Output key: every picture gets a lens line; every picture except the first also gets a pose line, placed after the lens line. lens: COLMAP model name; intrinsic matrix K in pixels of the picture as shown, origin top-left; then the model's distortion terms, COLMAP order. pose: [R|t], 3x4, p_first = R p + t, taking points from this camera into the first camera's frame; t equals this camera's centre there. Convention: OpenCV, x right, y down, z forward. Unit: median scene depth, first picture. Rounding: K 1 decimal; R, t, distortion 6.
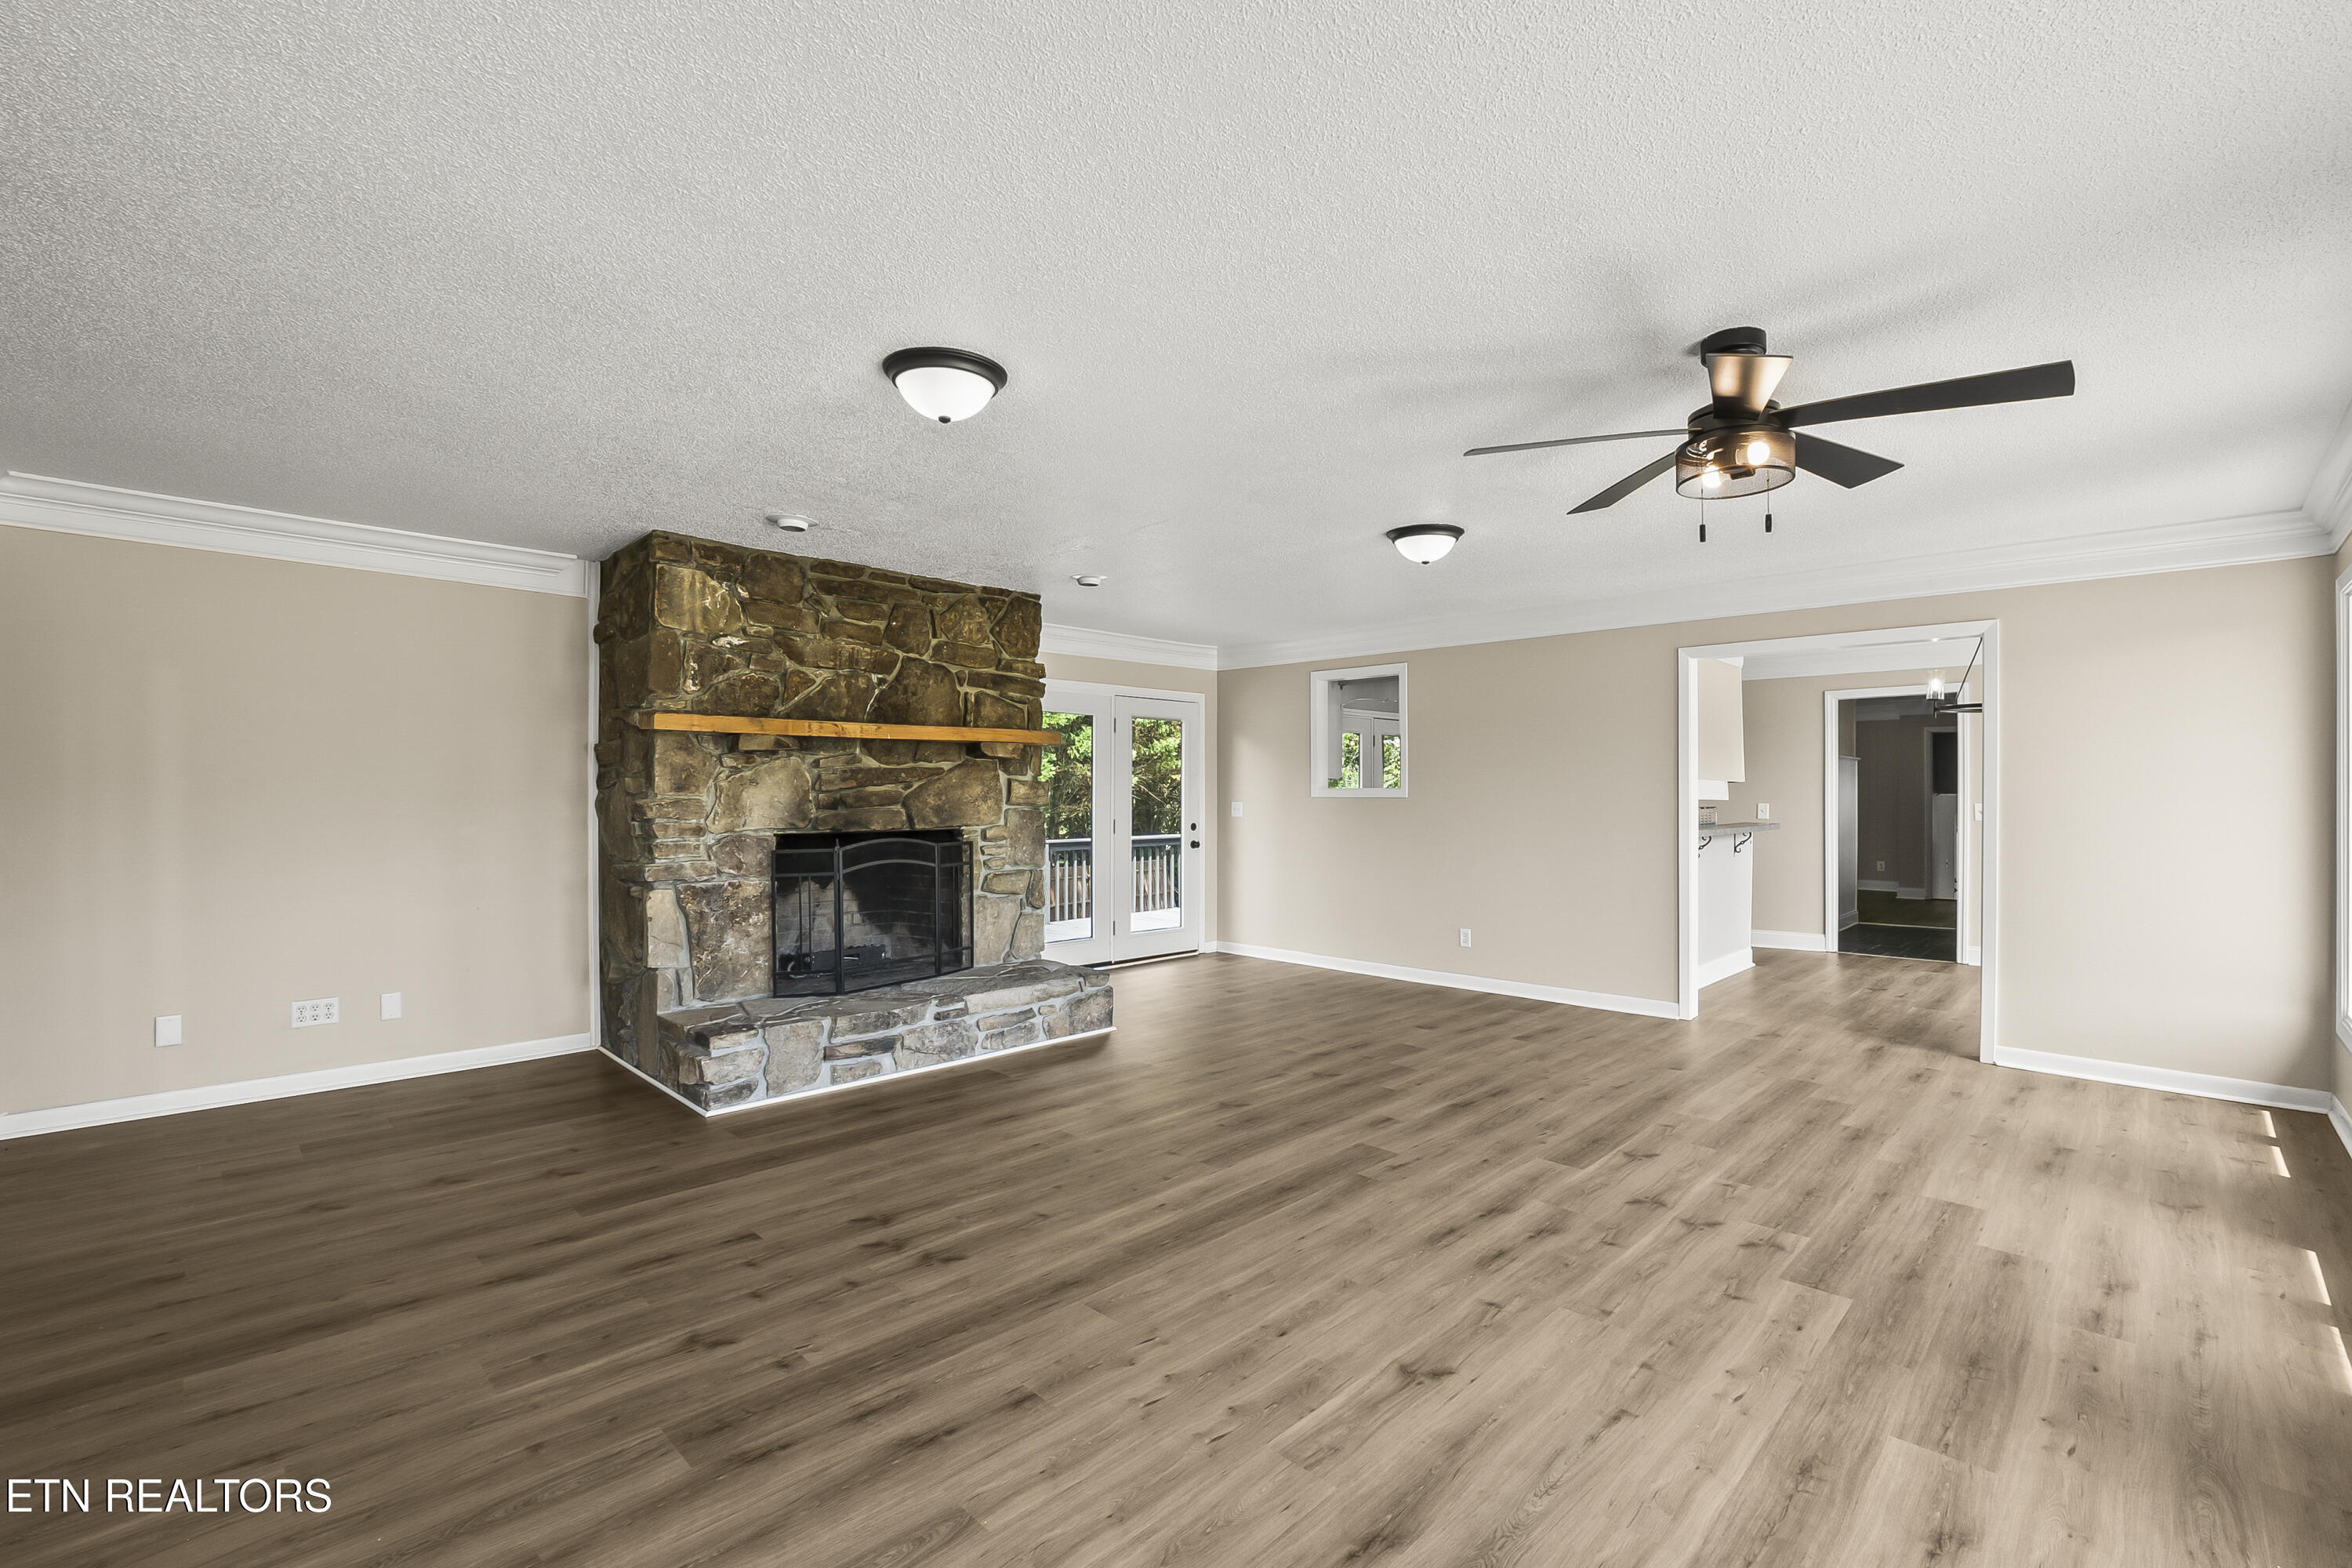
lens RADIAL K [[1032.4, 0, 1189.4], [0, 1032.4, 794.1], [0, 0, 1]] dist [-0.051830, 0.022021]
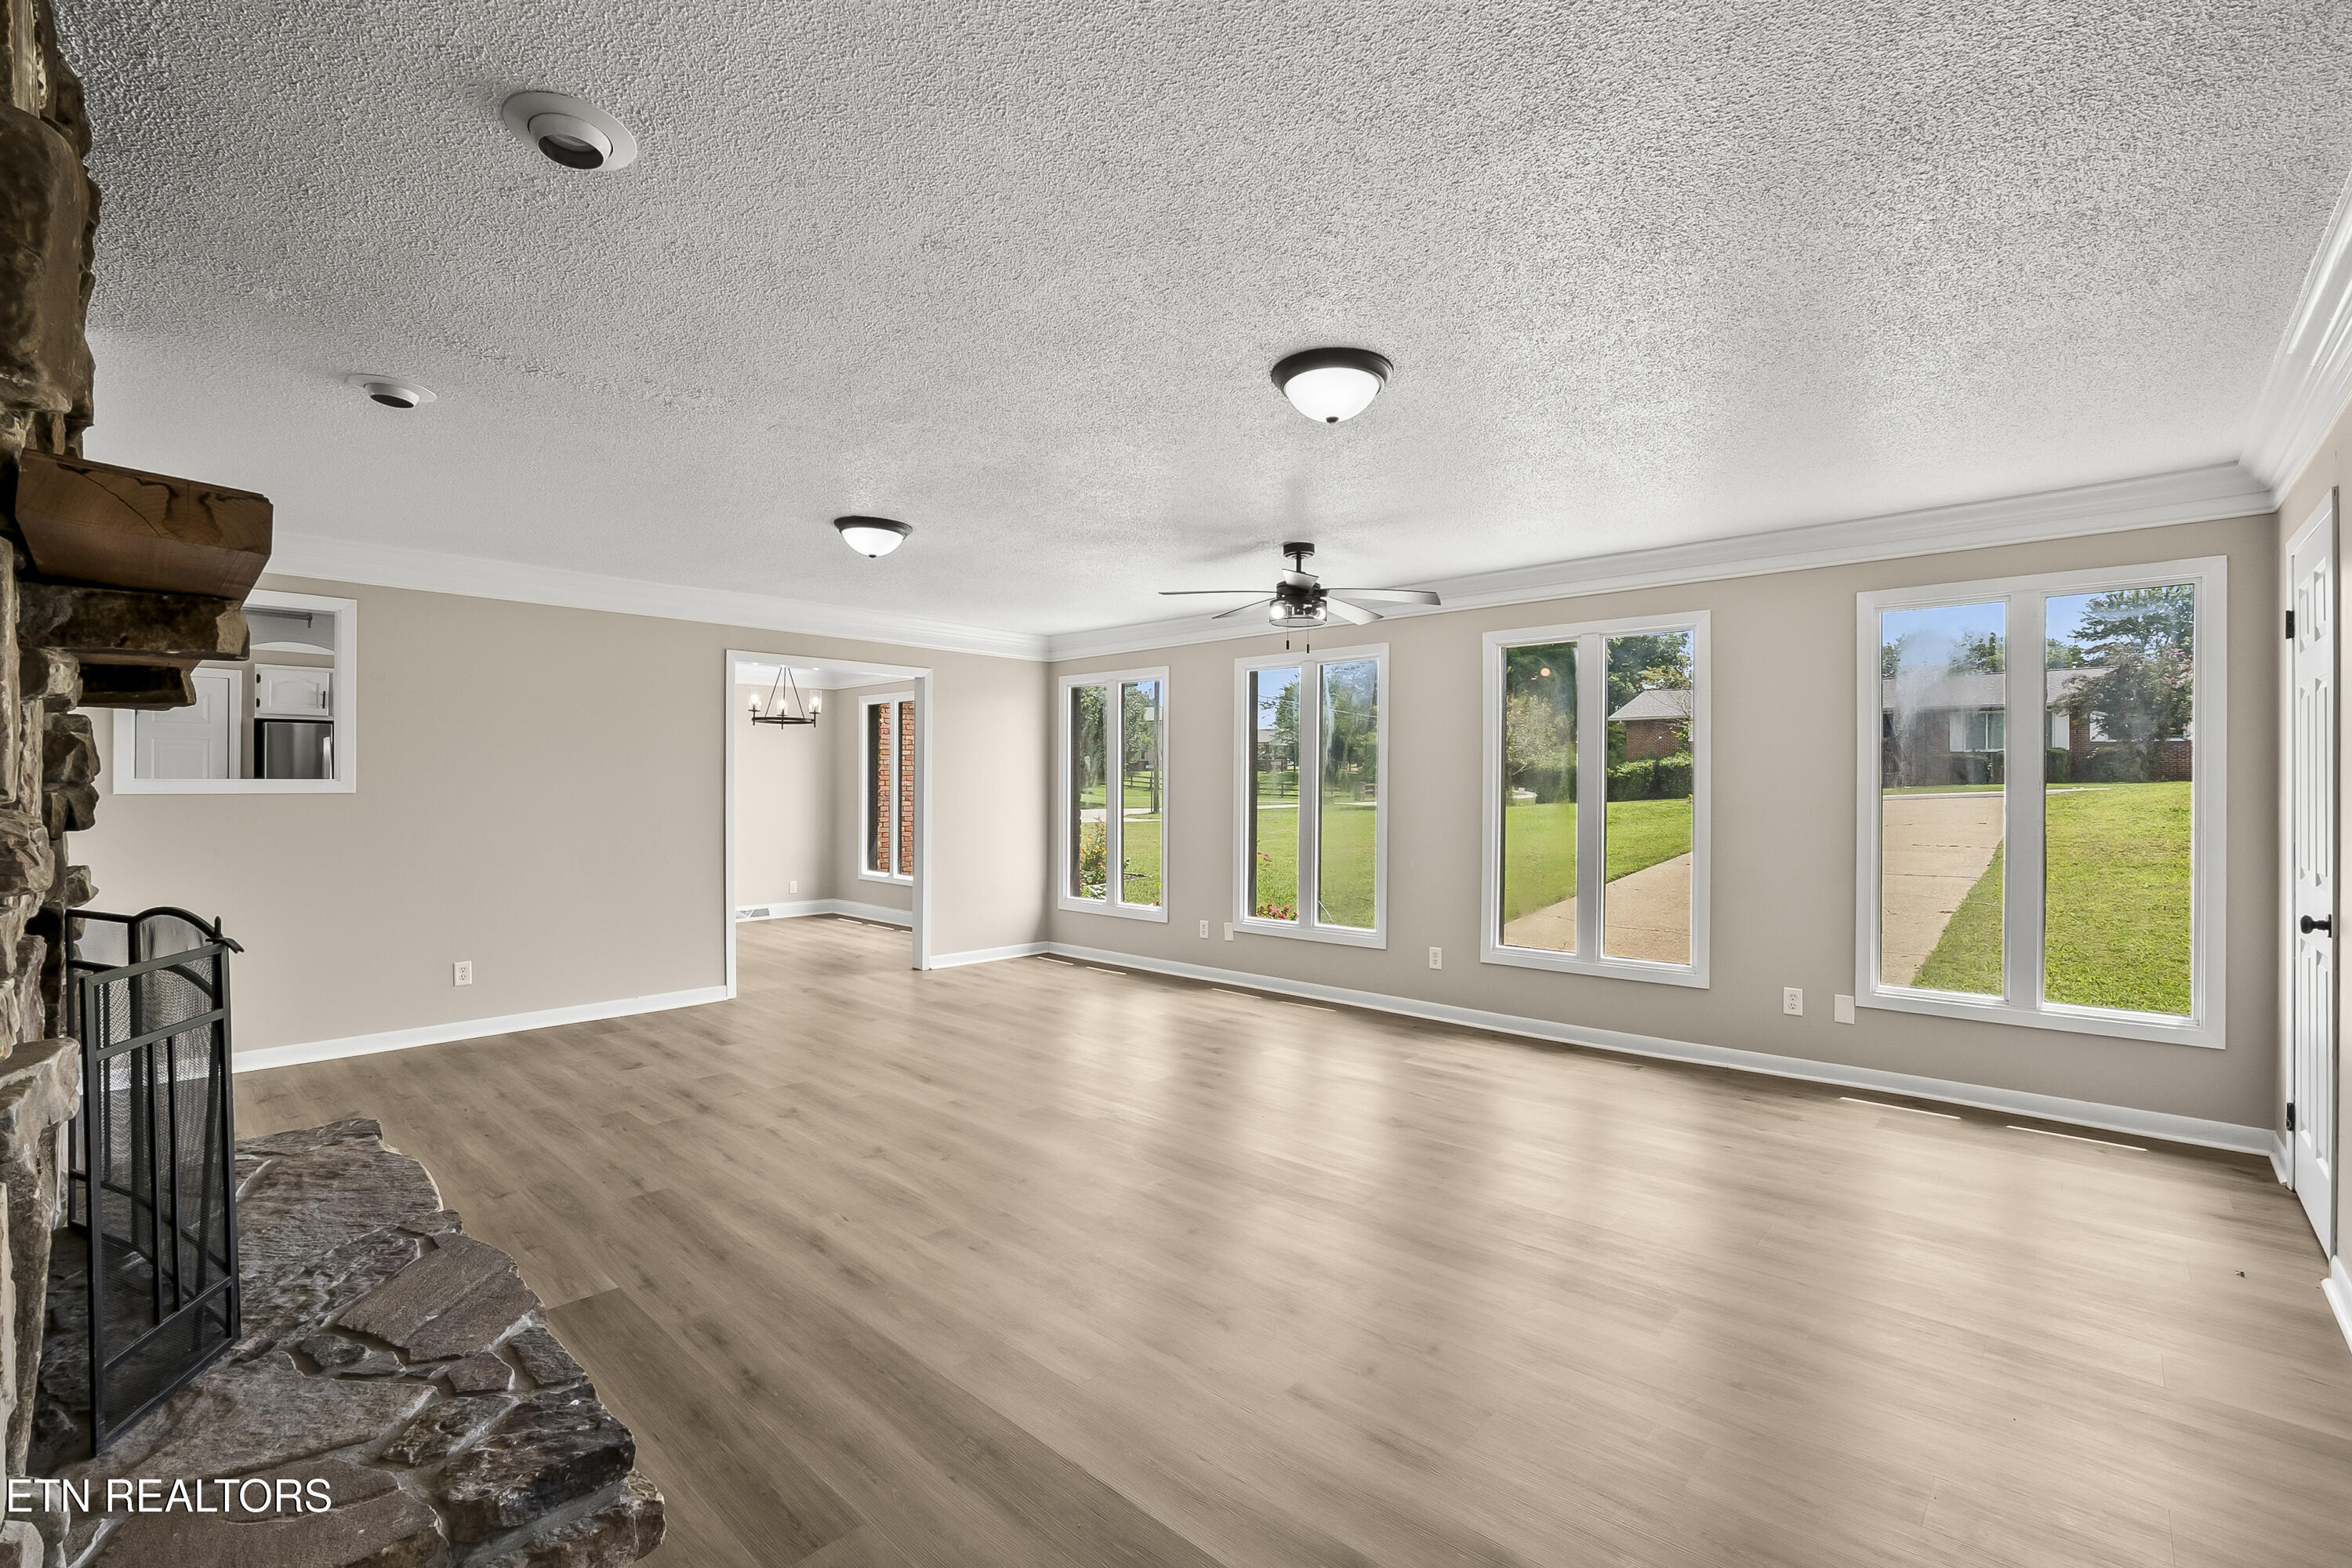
lens RADIAL K [[1018.5, 0, 1159.0], [0, 1018.5, 825.6], [0, 0, 1]] dist [-0.000183, -0.000197]
pose [[-0.006610, -0.042900, 0.999058, -0.763768], [-0.000634, 0.999079, 0.042897, -0.009198], [-0.999978, -0.000350, -0.006631, 0.729354]]
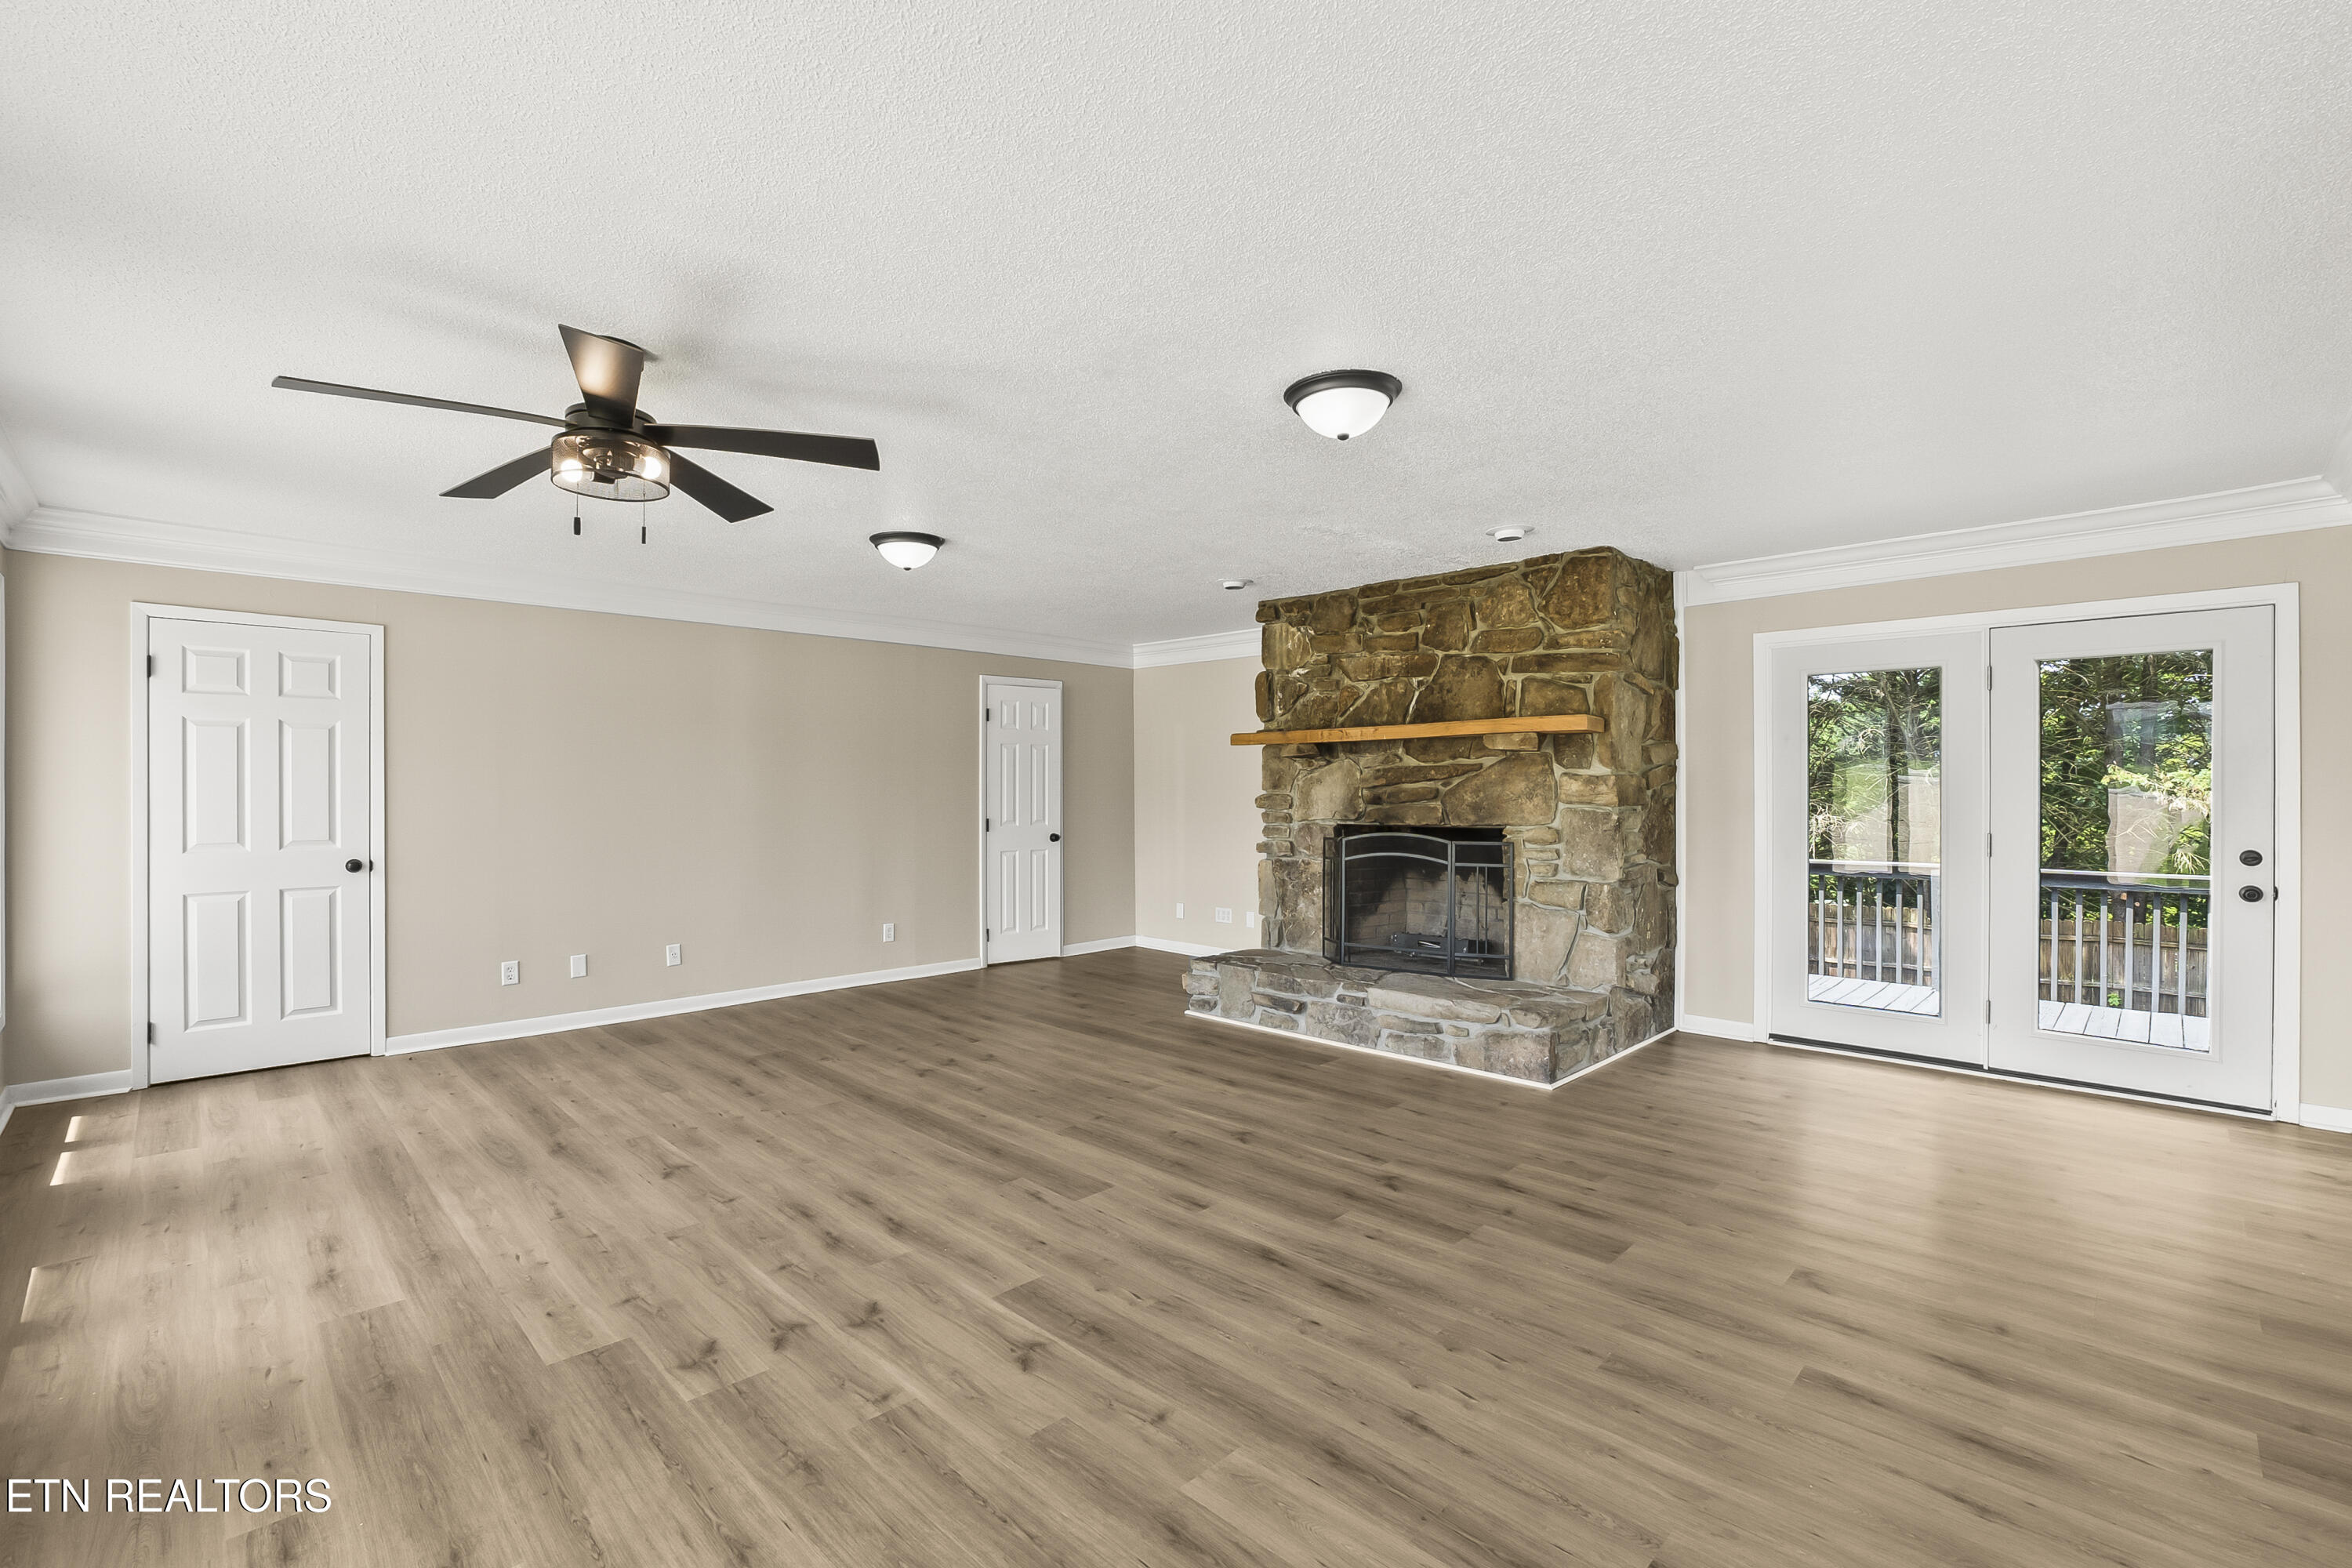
lens RADIAL K [[1032.4, 0, 1189.4], [0, 1032.4, 794.1], [0, 0, 1]] dist [-0.051830, 0.022021]
pose [[-0.007335, 0.002021, -0.999971, 0.892201], [-0.000222, 0.999998, 0.002023, 0.001373], [0.999973, 0.000236, -0.007334, 0.912835]]
